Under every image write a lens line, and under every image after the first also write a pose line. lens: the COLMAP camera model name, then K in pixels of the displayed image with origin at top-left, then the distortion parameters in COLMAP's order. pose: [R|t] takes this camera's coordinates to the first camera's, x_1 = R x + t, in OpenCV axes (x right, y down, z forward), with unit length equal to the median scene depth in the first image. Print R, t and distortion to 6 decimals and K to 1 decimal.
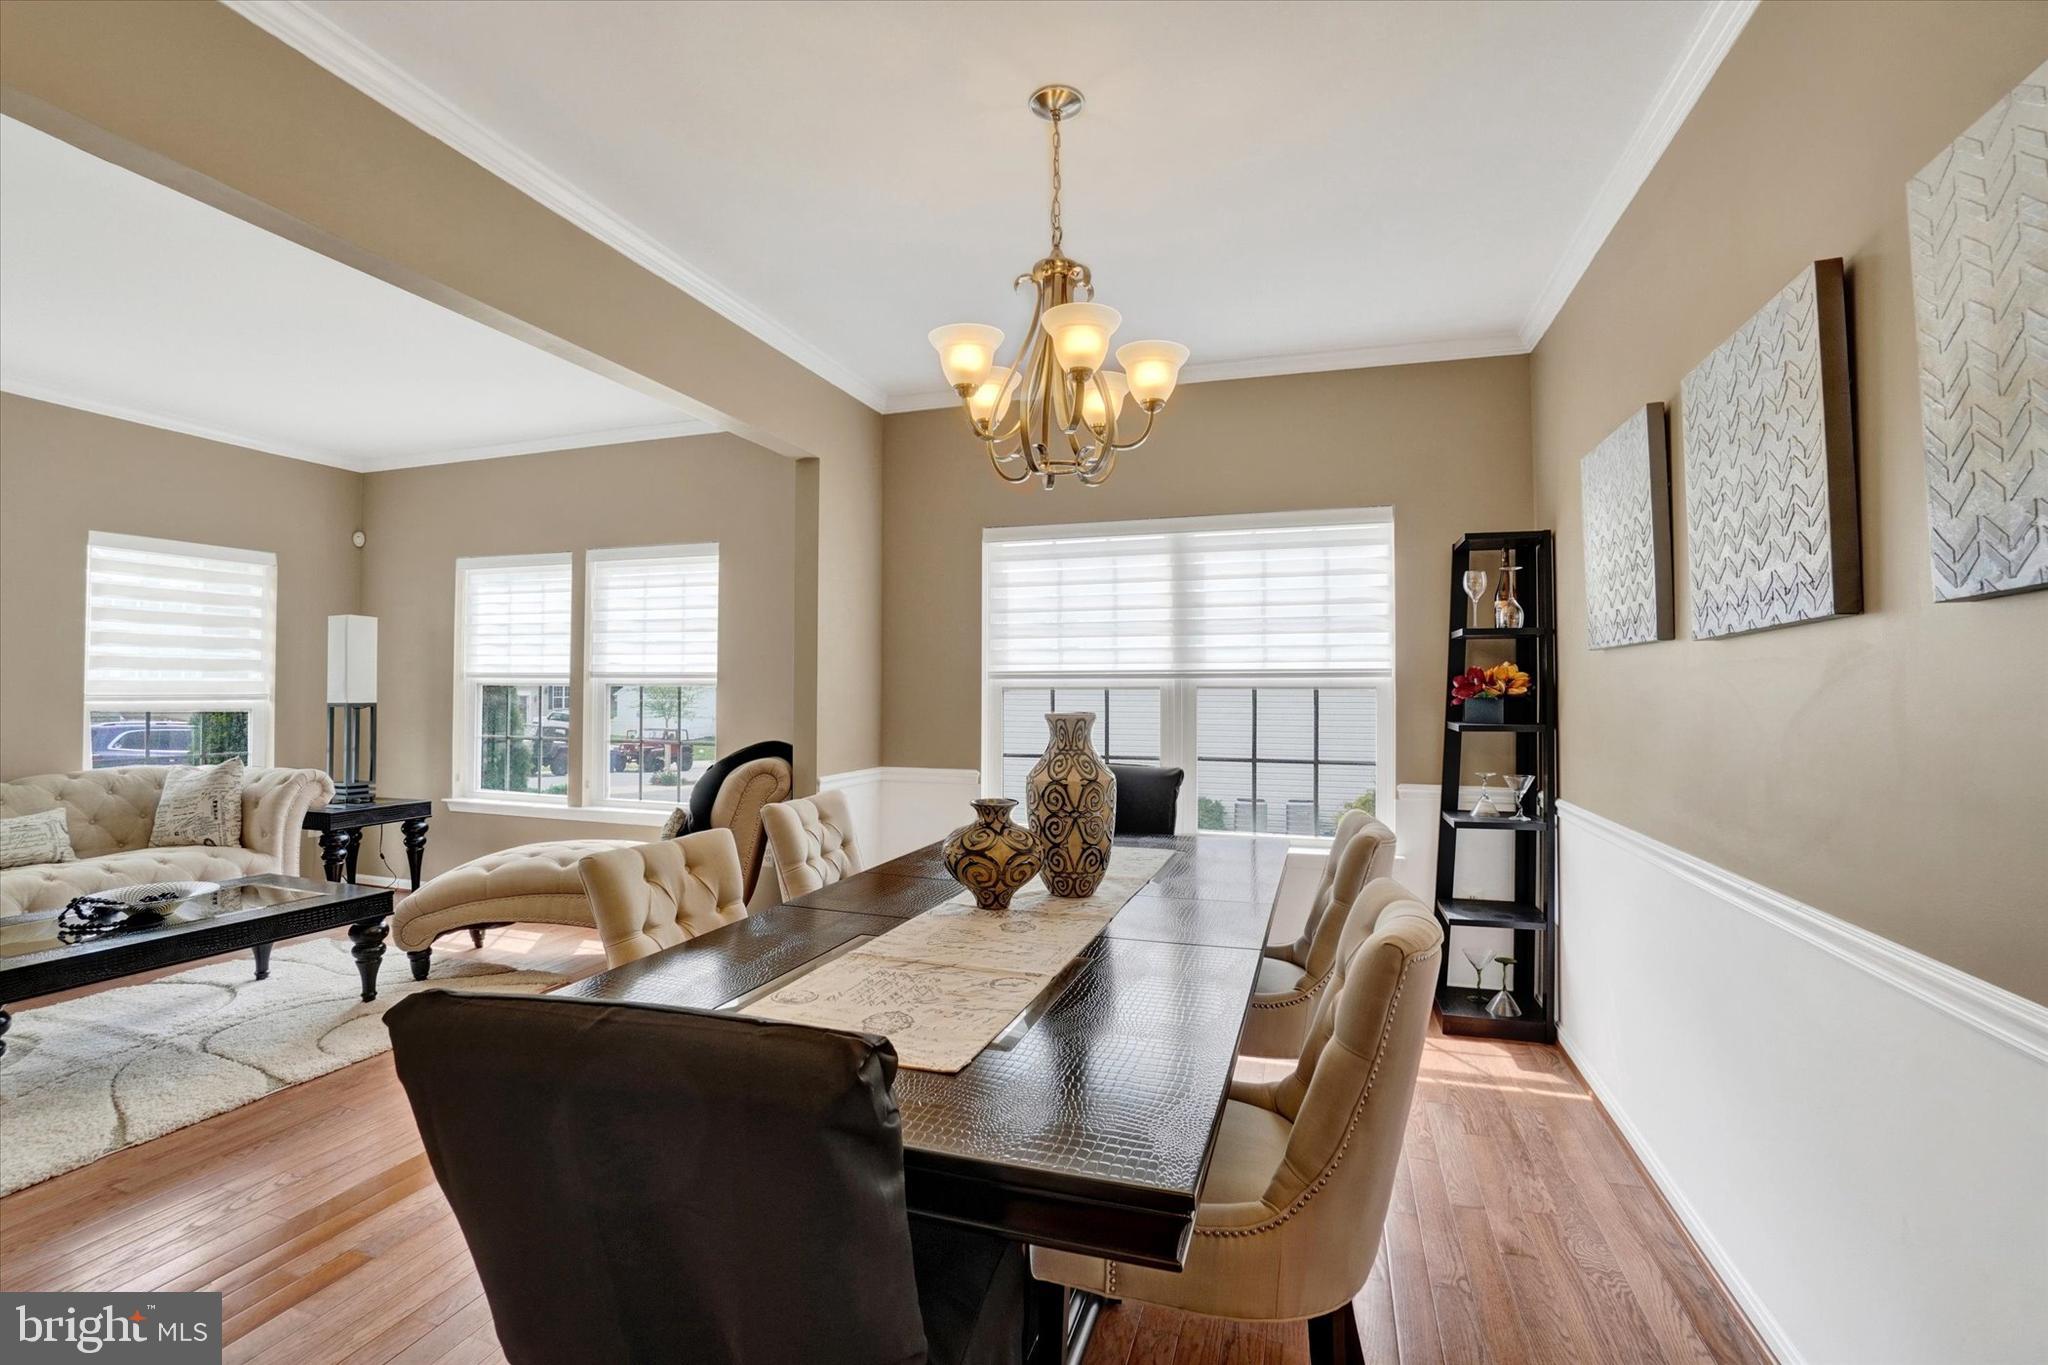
lens RADIAL K [[960.3, 0, 1015.9], [0, 960.3, 684.1], [0, 0, 1]] dist [-0.017163, 0.000518]
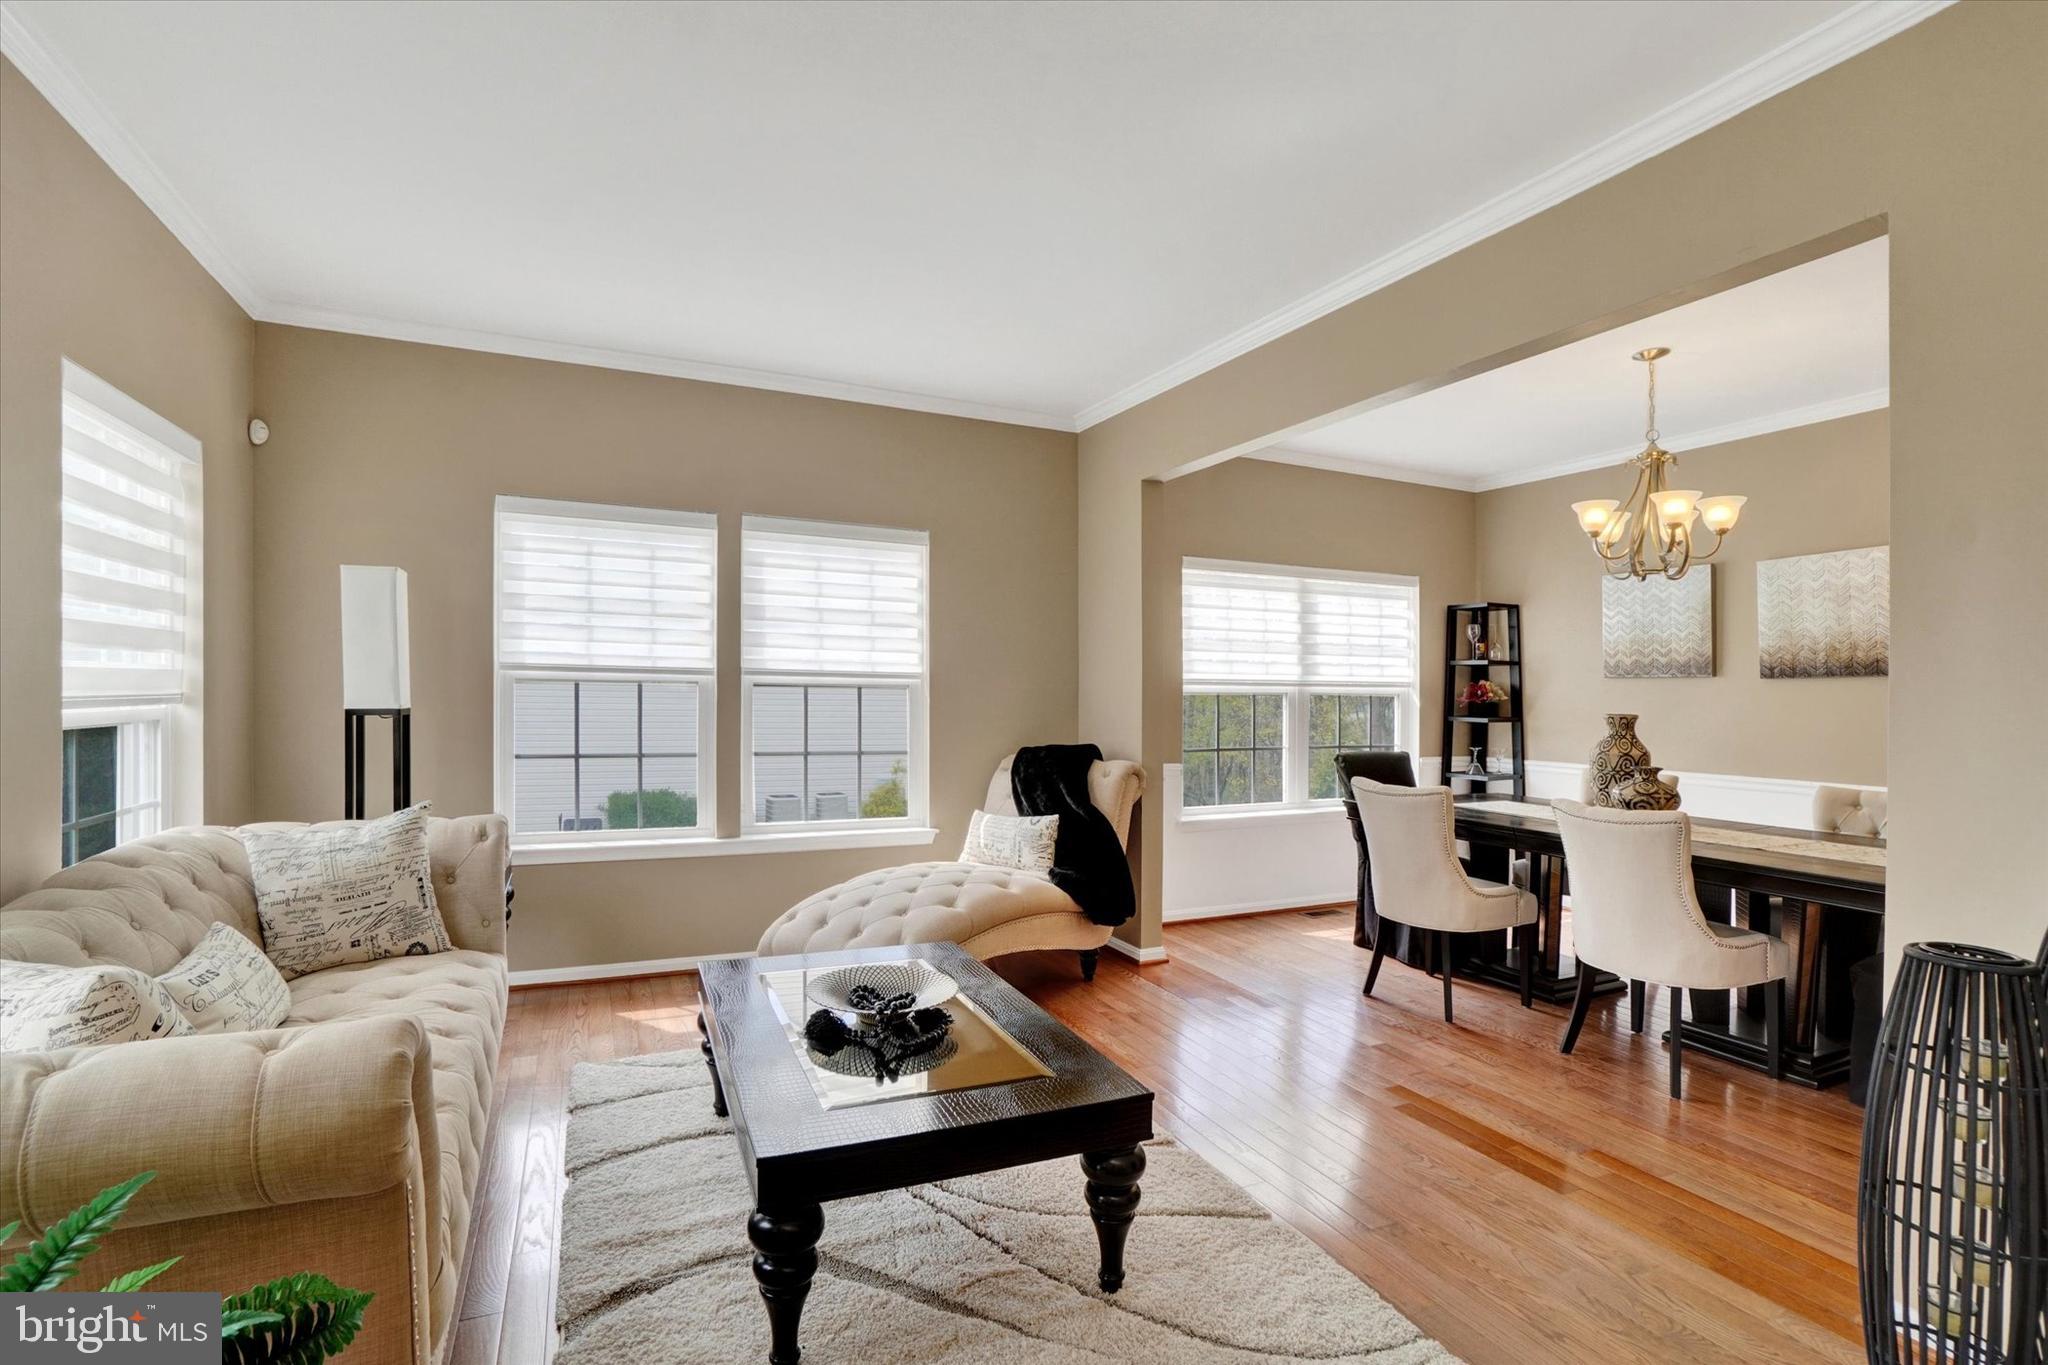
lens RADIAL K [[923.7, 0, 1010.5], [0, 923.7, 685.8], [0, 0, 1]] dist [-0.040536, 0.015296]
pose [[0.722641, 0.009996, 0.691151, -0.865306], [-0.015556, 0.999877, 0.001803, -0.002588], [-0.691048, -0.012055, 0.722708, 0.302294]]
